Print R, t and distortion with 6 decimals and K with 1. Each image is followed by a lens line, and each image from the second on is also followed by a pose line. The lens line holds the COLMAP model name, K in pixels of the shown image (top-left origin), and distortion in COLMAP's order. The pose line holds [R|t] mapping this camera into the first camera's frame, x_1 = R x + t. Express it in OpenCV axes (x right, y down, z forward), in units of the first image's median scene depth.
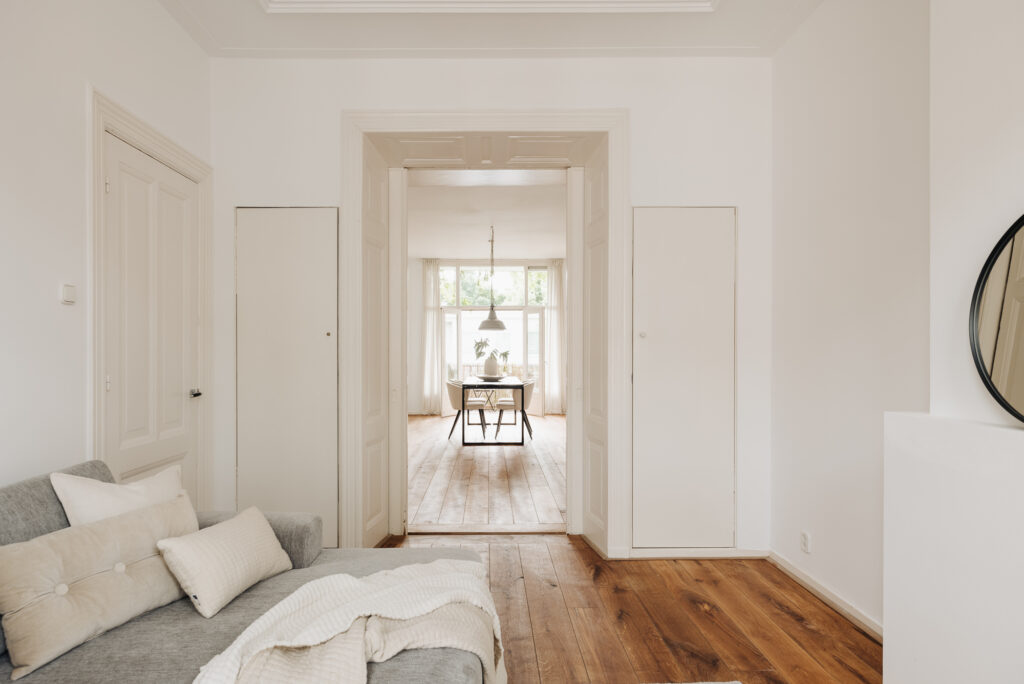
lens RADIAL K [[583.9, 0, 490.8], [0, 583.9, 347.5], [0, 0, 1]] dist [-0.000050, -0.000011]
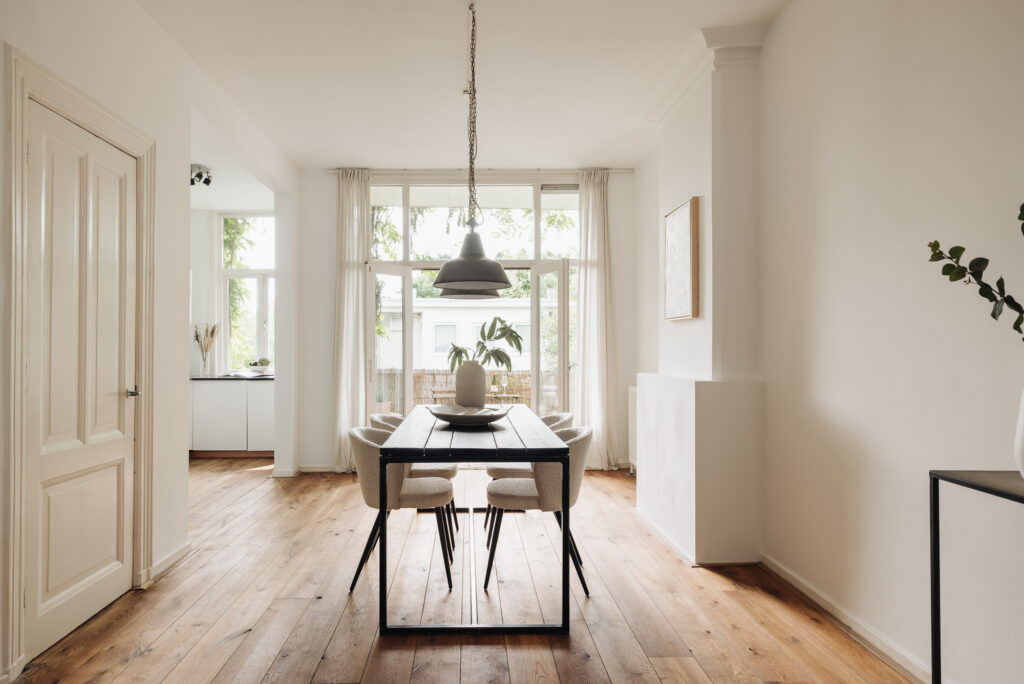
lens RADIAL K [[628.1, 0, 459.3], [0, 628.1, 341.3], [0, 0, 1]] dist [0.001759, -0.000776]
pose [[0.999851, -0.000365, -0.017280, 0.000777], [0.000245, 0.999976, -0.006948, 0.004331], [0.017282, 0.006943, 0.999827, 0.449553]]
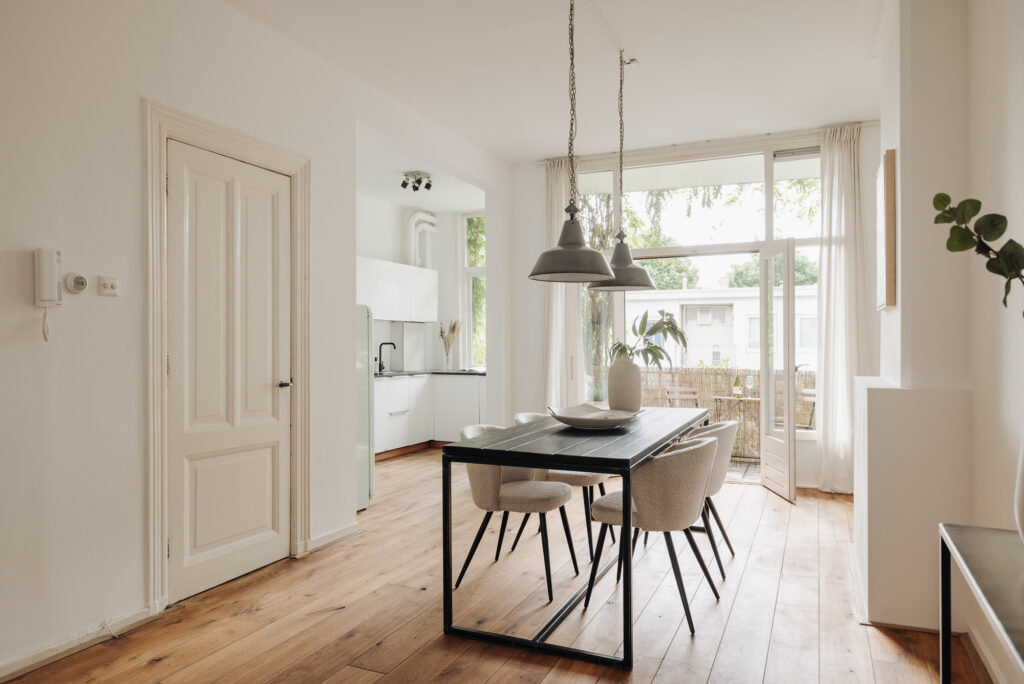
lens RADIAL K [[662.3, 0, 512.0], [0, 662.3, 342.0], [0, 0, 1]] dist [0.000838, 0.001518]
pose [[0.906383, -0.000440, -0.422457, 0.097930], [0.001336, 0.999997, 0.001825, 0.003545], [0.422455, -0.002218, 0.906381, 0.472831]]
